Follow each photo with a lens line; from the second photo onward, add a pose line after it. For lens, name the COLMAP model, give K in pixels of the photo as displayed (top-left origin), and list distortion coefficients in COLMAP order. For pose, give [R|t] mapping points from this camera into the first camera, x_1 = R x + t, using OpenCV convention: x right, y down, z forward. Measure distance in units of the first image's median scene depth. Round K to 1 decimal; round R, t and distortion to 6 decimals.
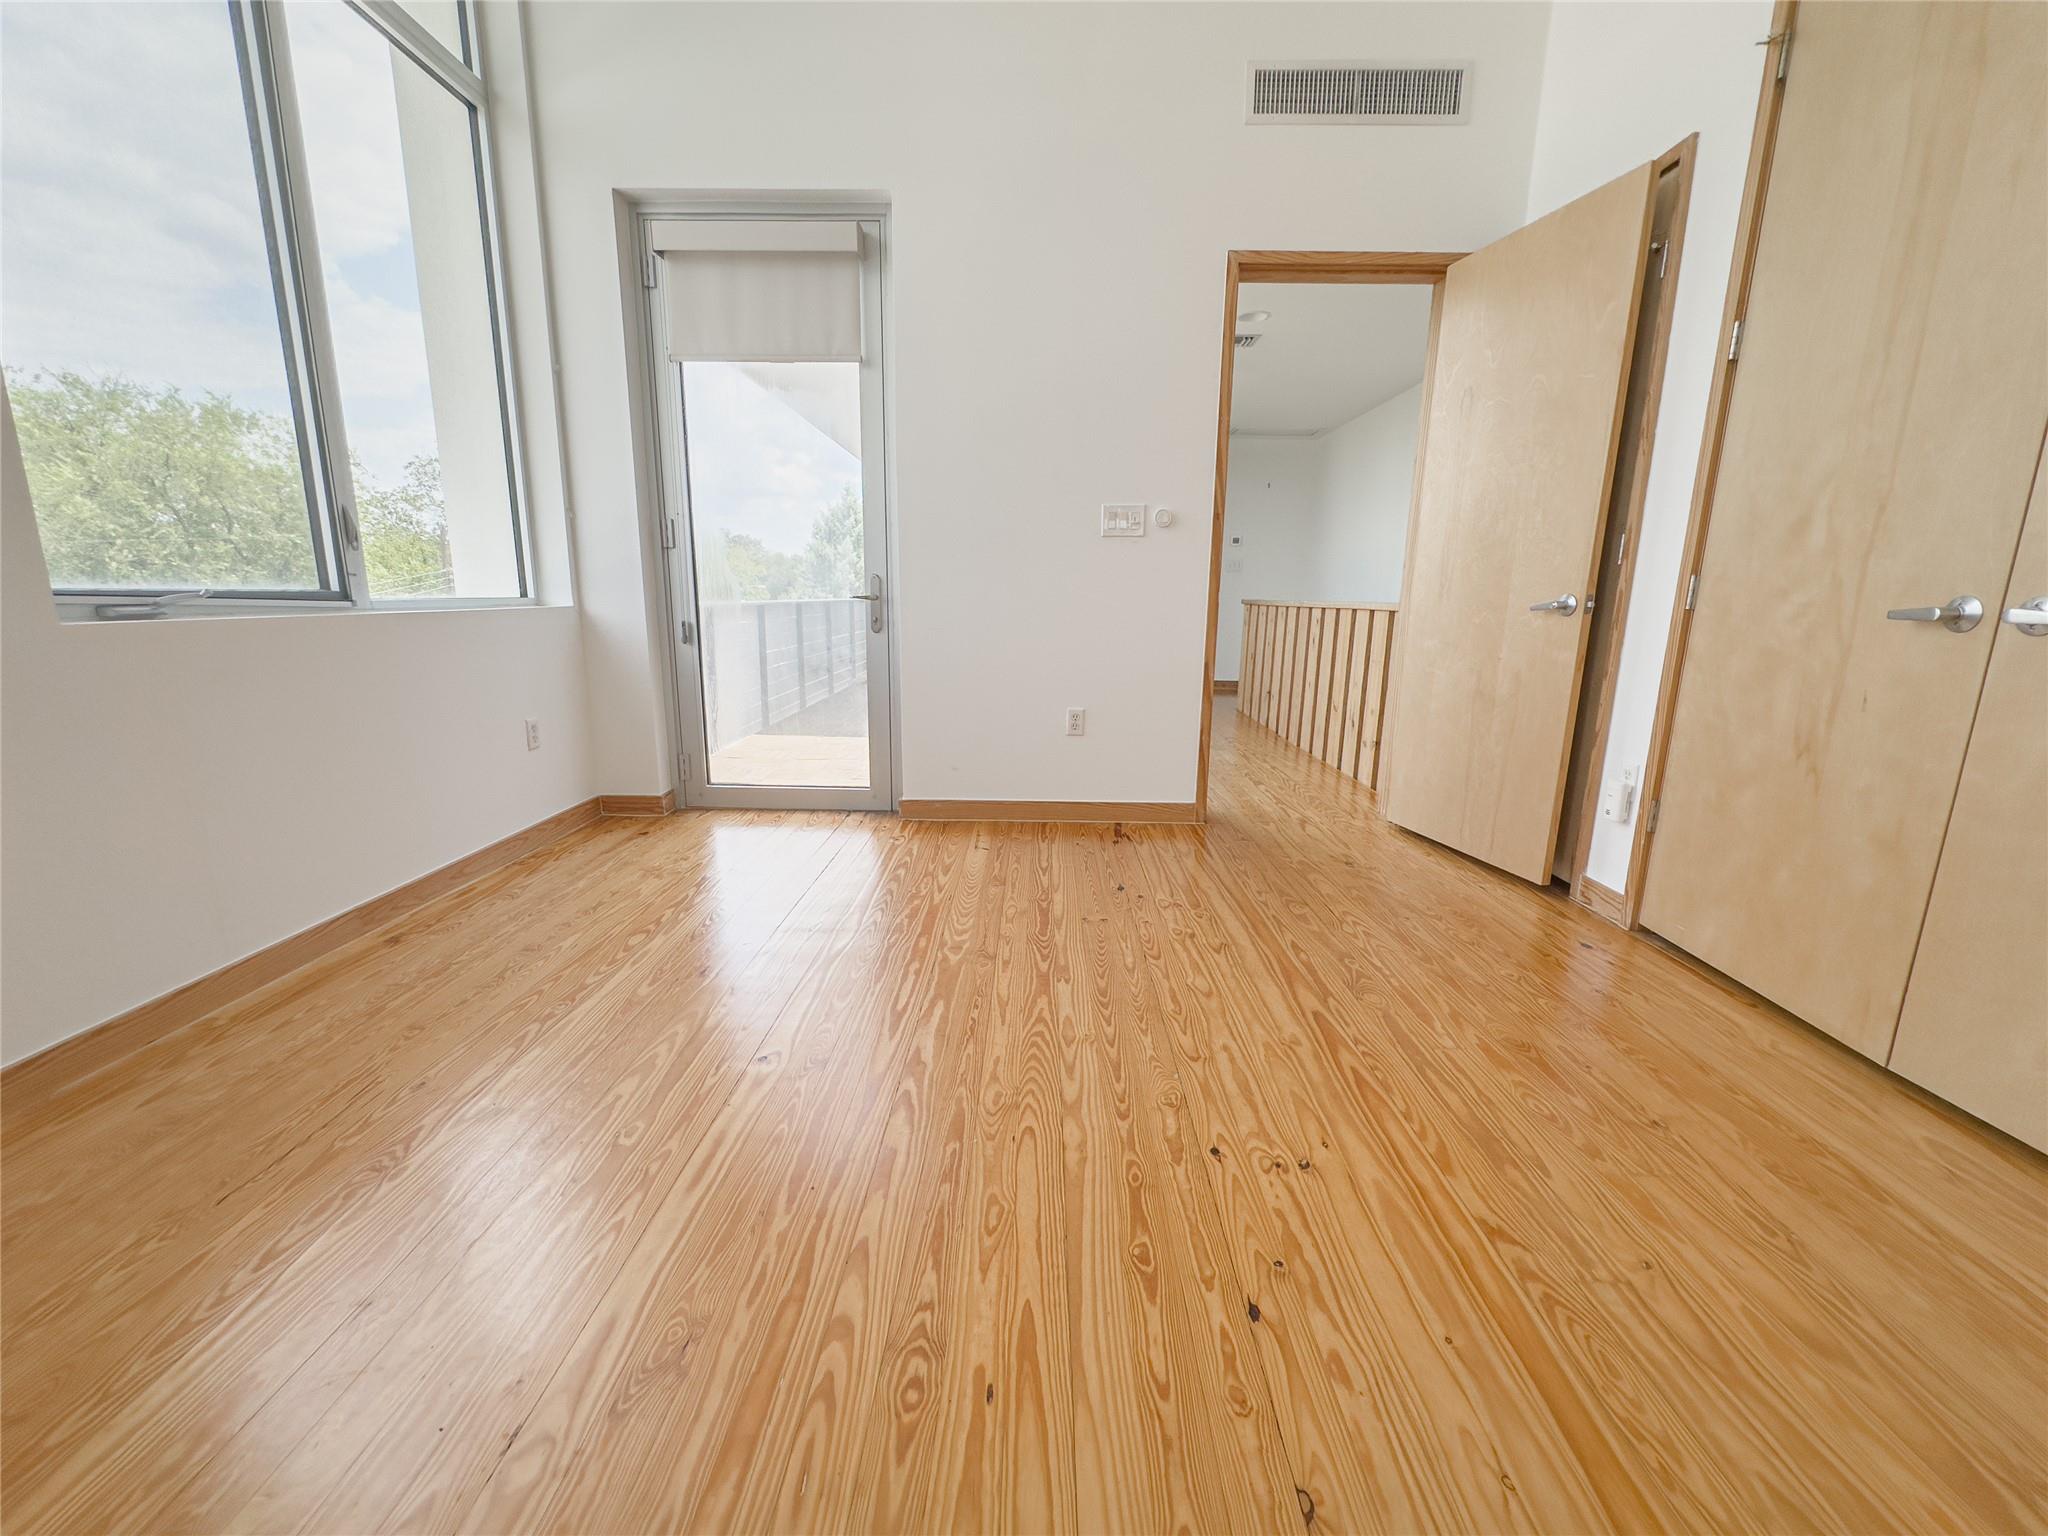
lens RADIAL K [[822.5, 0, 1028.0], [0, 822.5, 763.1], [0, 0, 1]] dist [-0.001945, -0.000071]
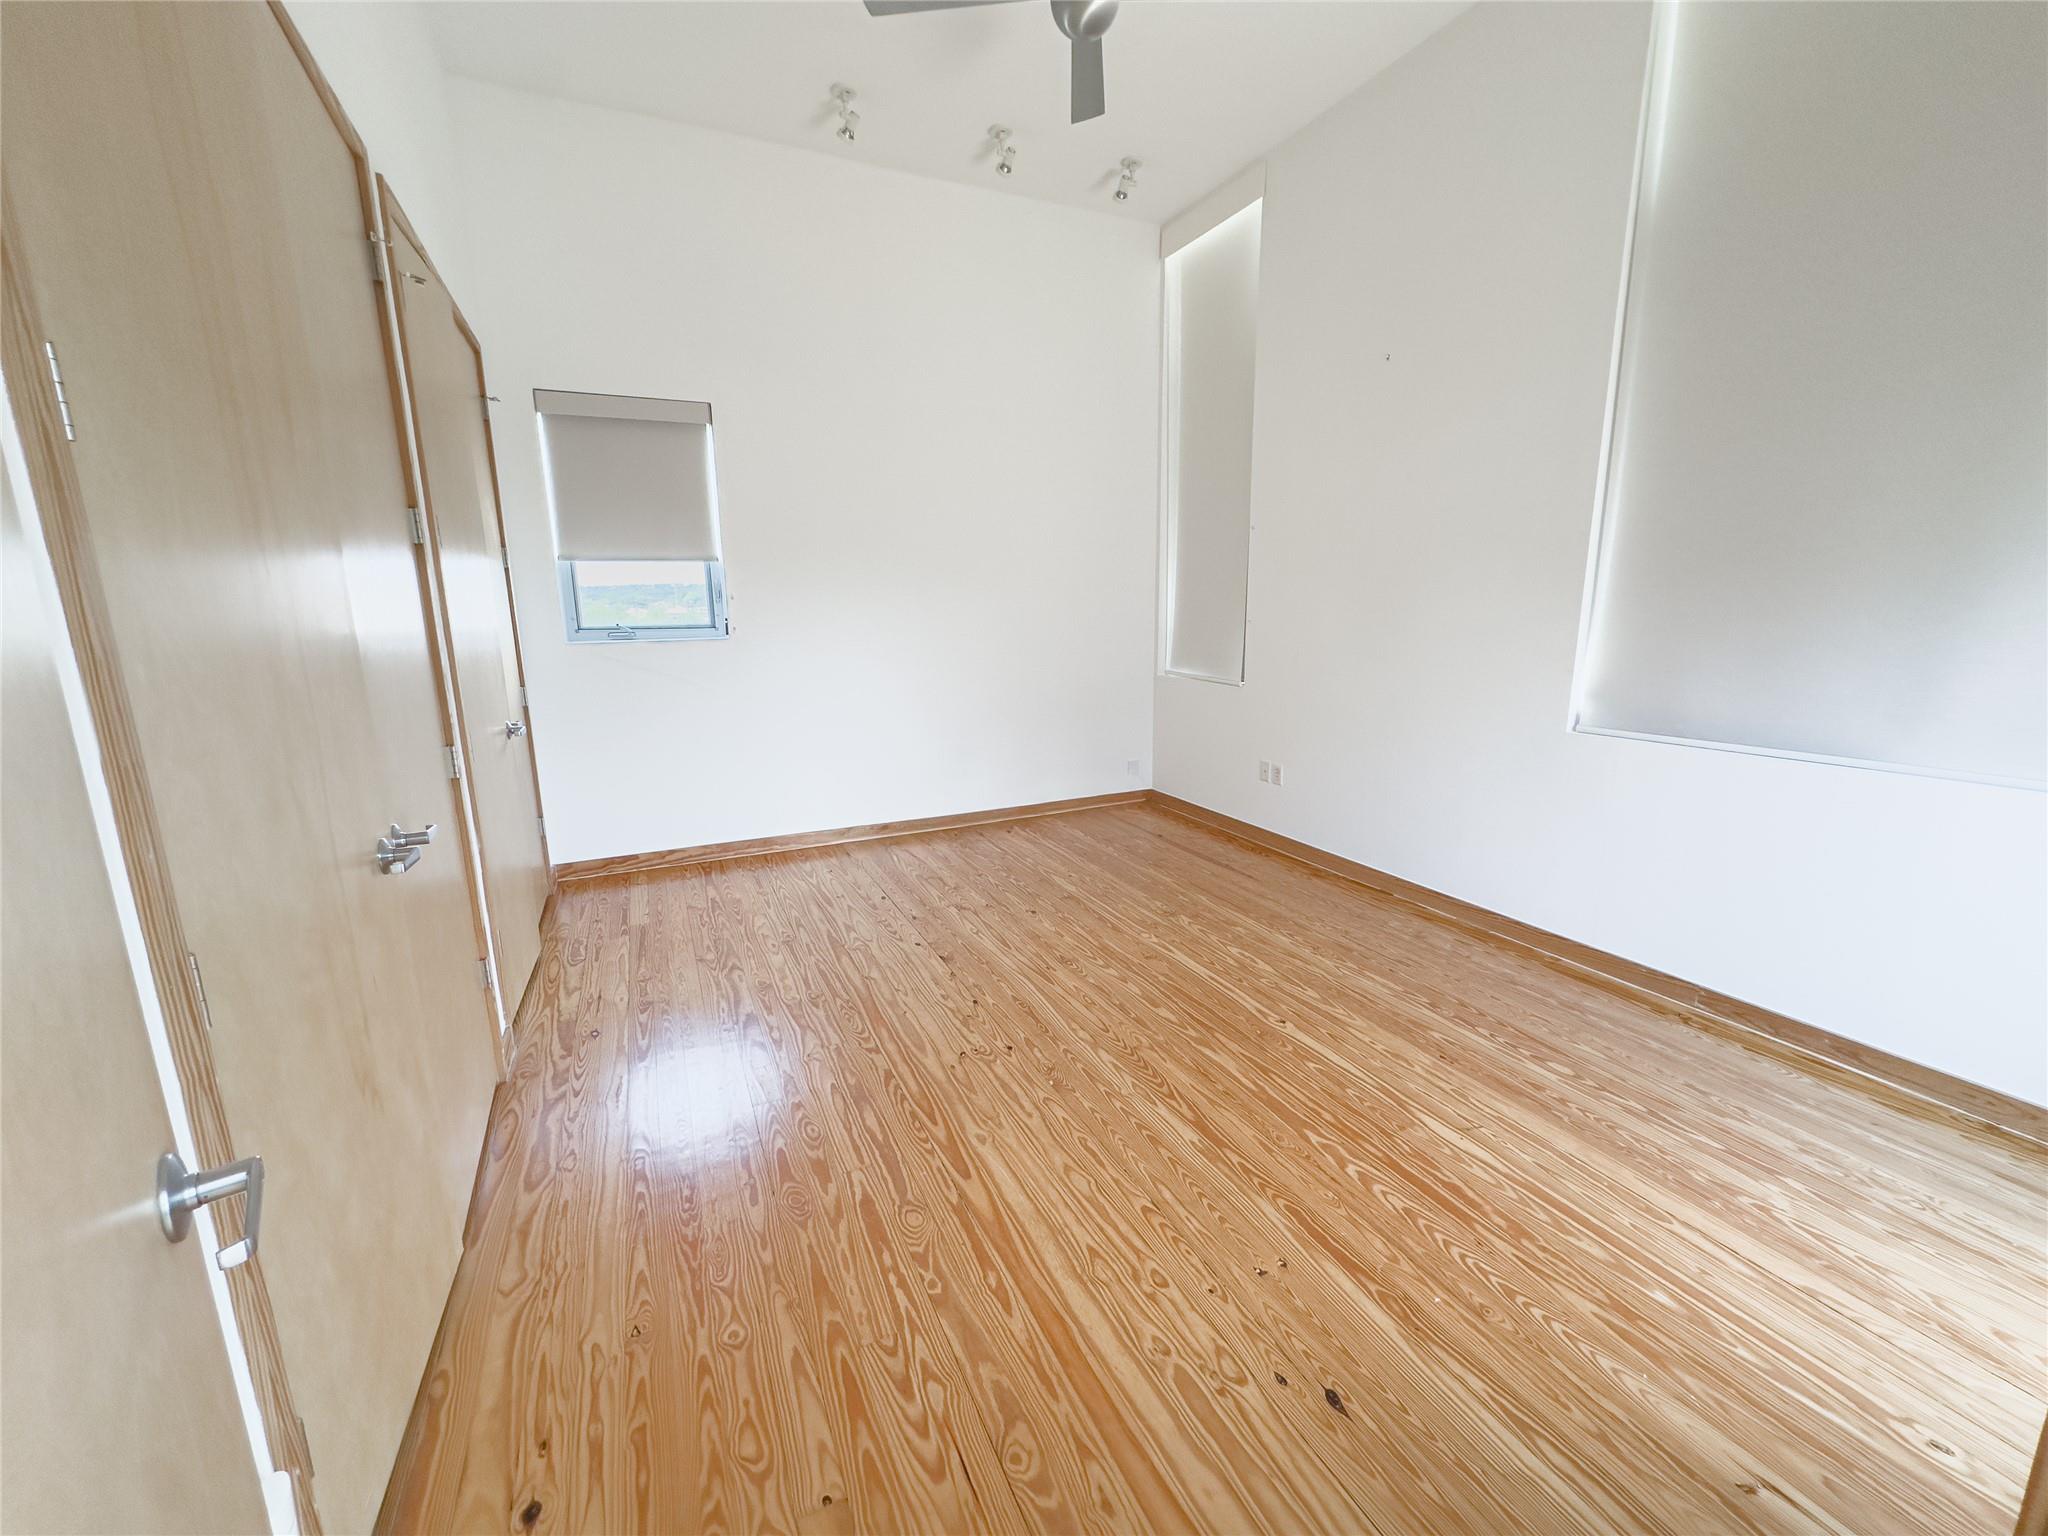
lens RADIAL K [[822.5, 0, 1024.6], [0, 822.5, 767.3], [0, 0, 1]] dist [-0.001945, -0.000071]
pose [[-0.898277, 0.088272, -0.430472, 0.450688], [-0.086384, 0.925029, 0.369945, -0.377134], [0.430855, 0.369499, -0.823307, 1.111094]]
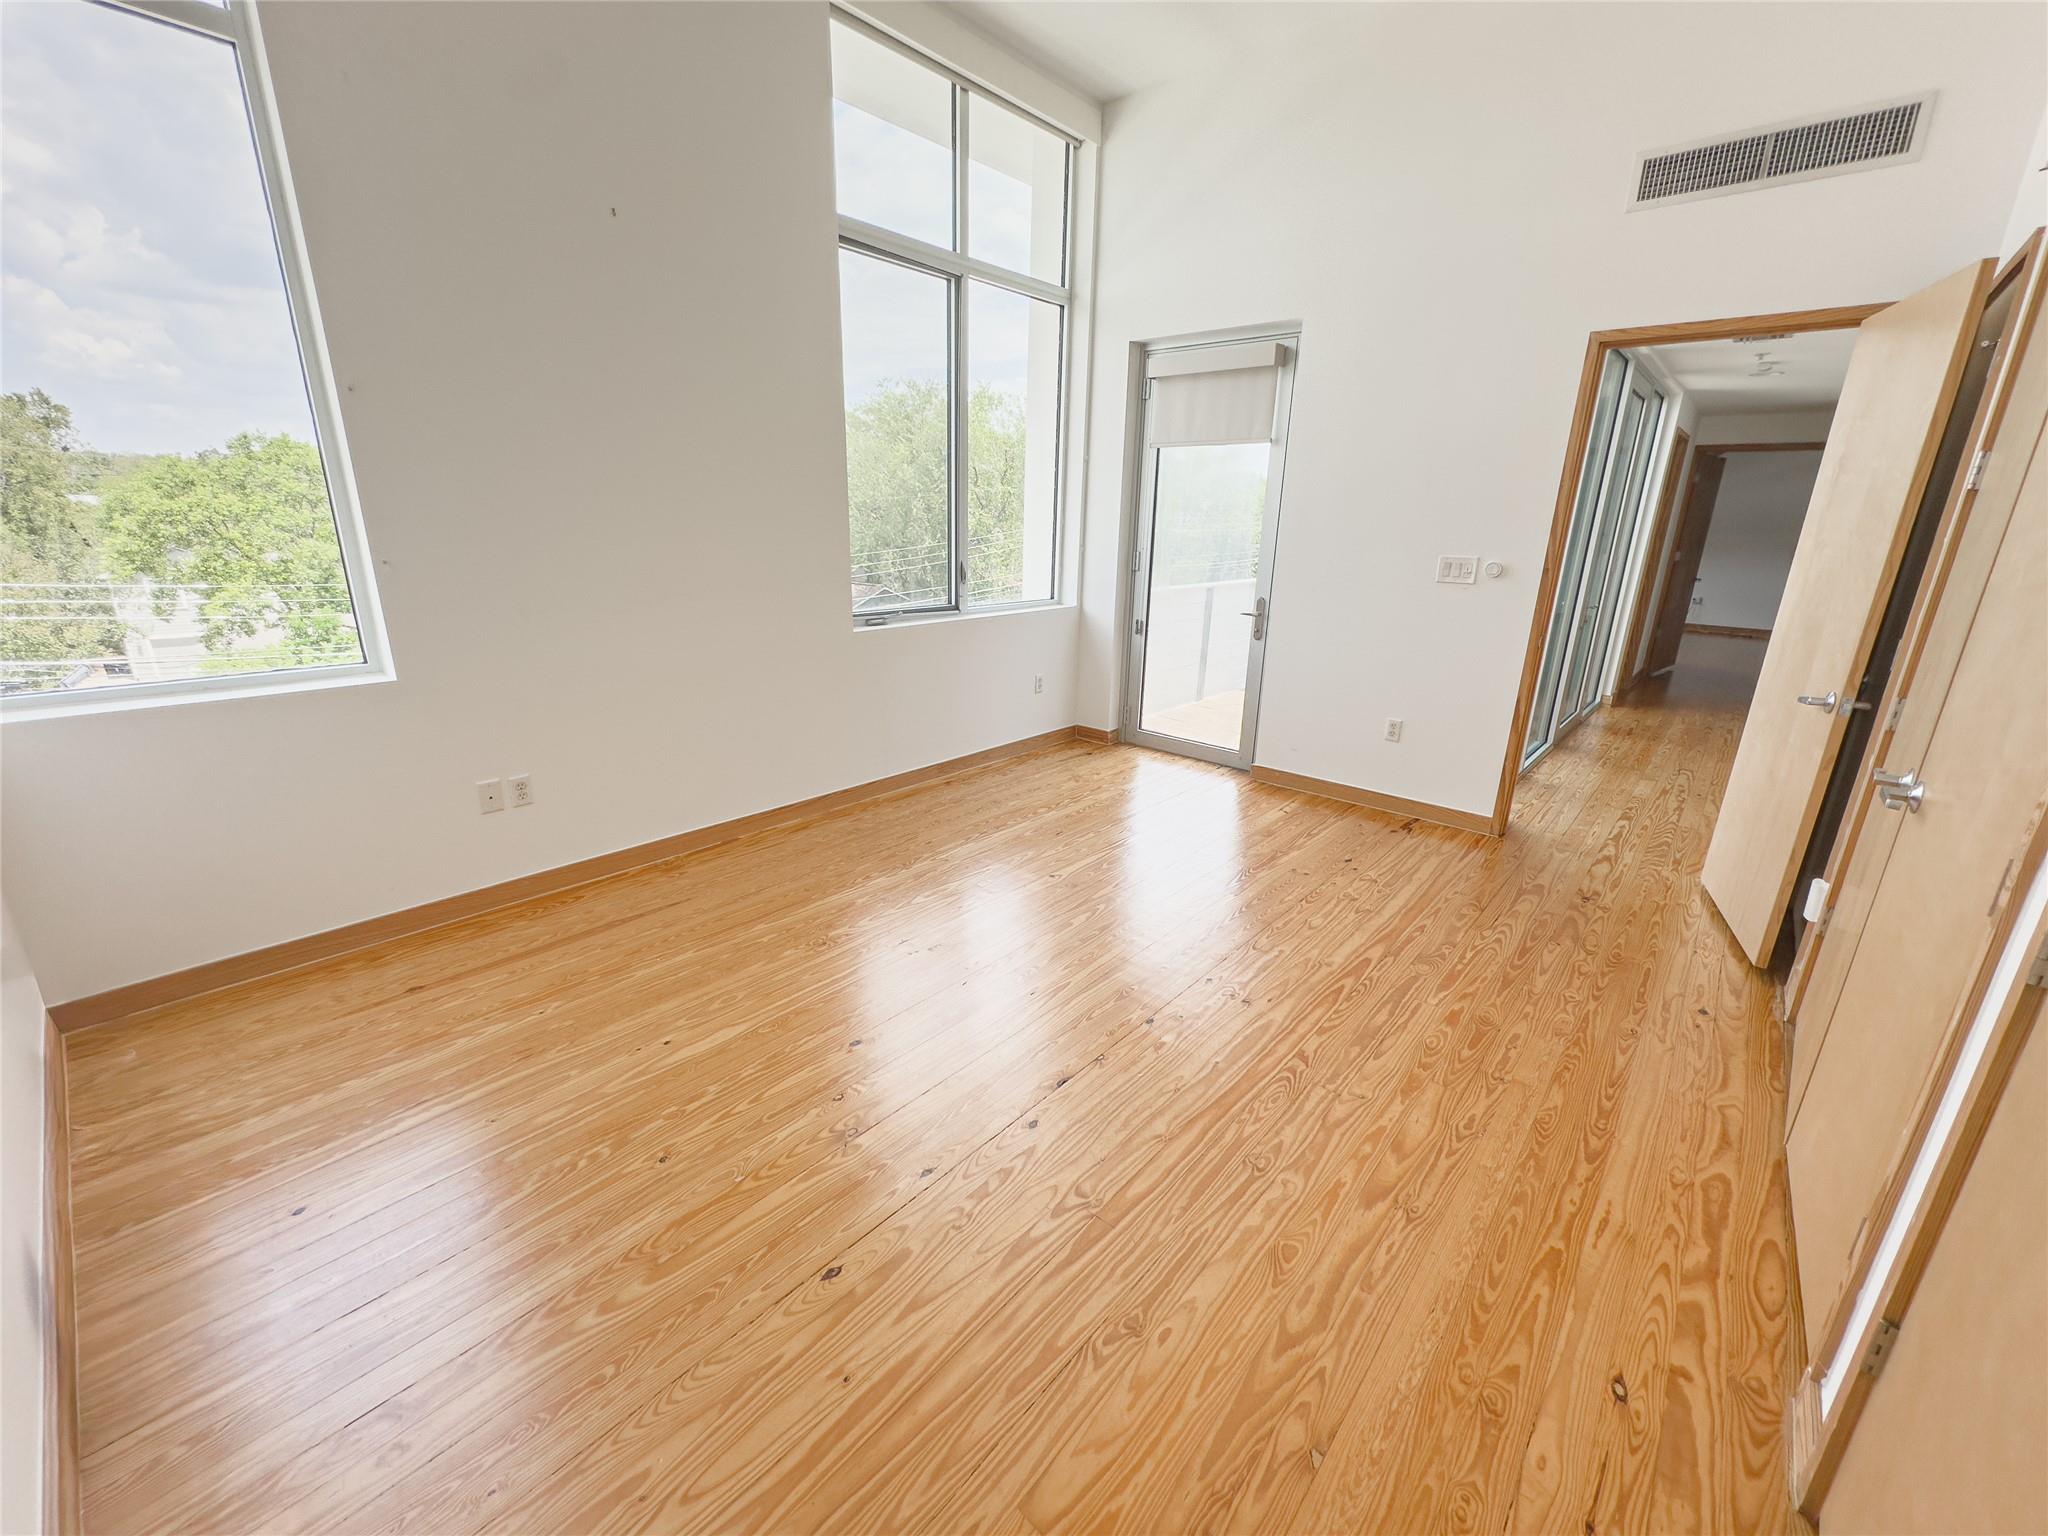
lens RADIAL K [[822.5, 0, 1027.0], [0, 822.5, 764.7], [0, 0, 1]] dist [-0.001945, -0.000071]
pose [[0.762401, 0.194505, -0.617182, 0.473523], [-0.144229, 0.980842, 0.130948, -0.093851], [0.630828, -0.010819, 0.775848, -0.345147]]
